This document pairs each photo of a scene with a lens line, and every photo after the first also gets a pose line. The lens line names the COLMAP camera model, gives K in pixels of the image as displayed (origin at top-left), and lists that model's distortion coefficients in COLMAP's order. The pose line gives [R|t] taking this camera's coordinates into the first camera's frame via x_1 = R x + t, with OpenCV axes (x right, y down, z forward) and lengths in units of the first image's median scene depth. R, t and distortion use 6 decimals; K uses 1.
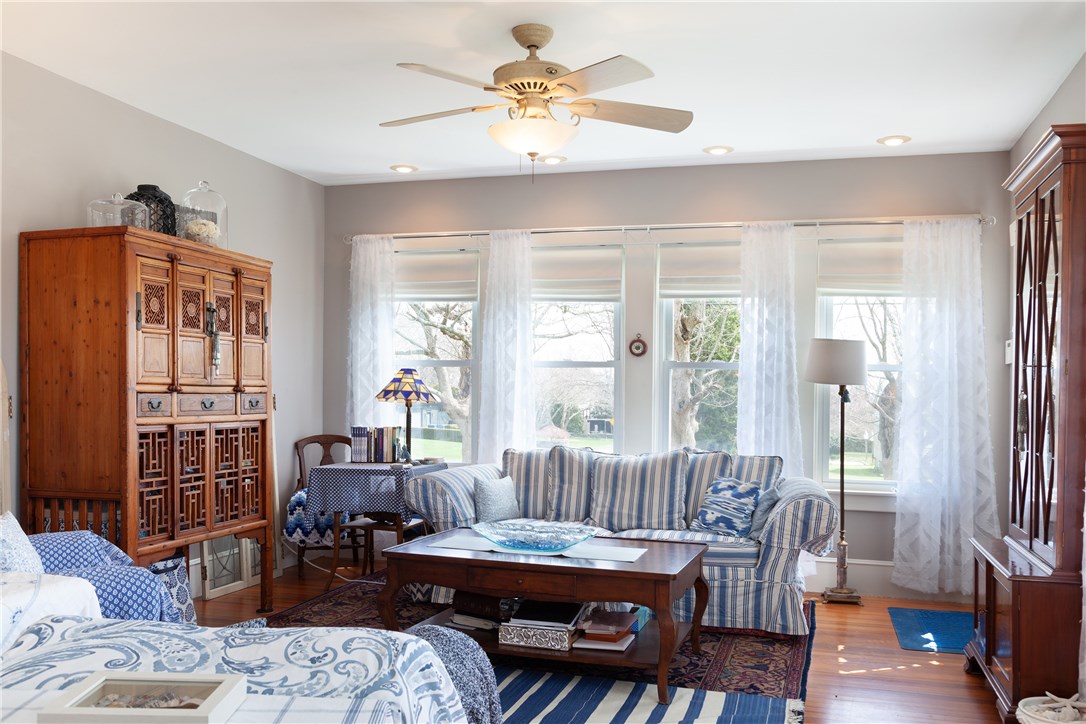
lens RADIAL K [[997.4, 0, 487.5], [0, 997.4, 358.8], [0, 0, 1]] dist [-0.003025, -0.001394]
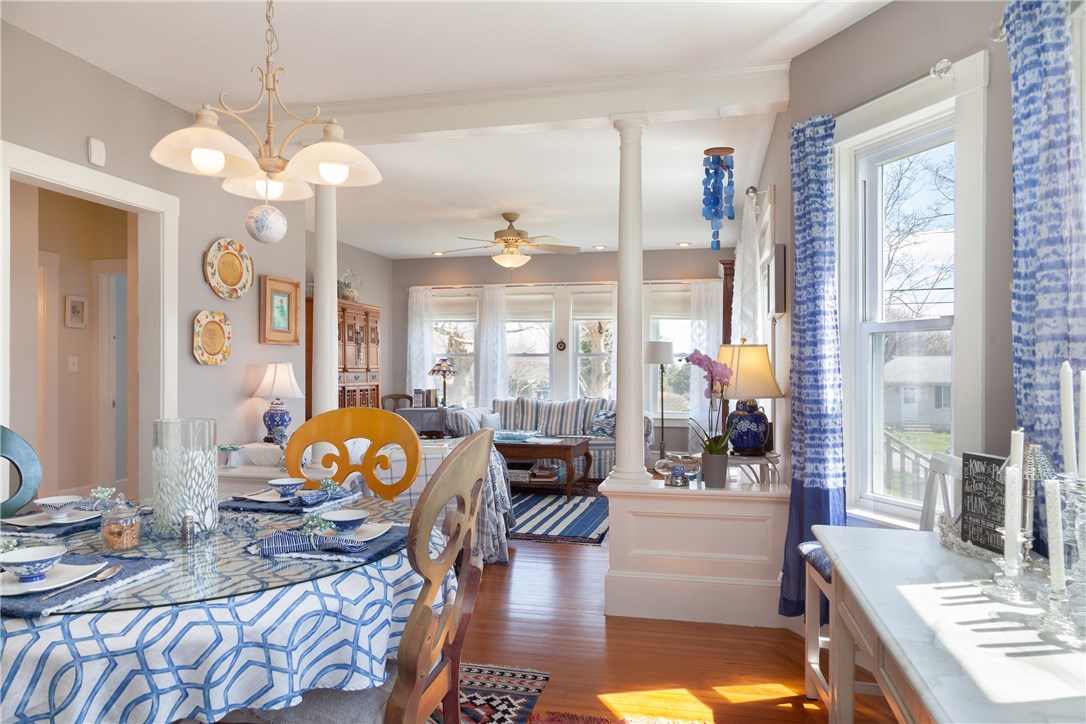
lens RADIAL K [[747.4, 0, 543.0], [0, 747.4, 362.0], [0, 0, 1]] dist [-0.000926, -0.000307]
pose [[0.993744, -0.012230, 0.111007, -0.051721], [0.009821, 0.999705, 0.022231, -0.014749], [-0.111246, -0.021001, 0.993571, -0.496167]]
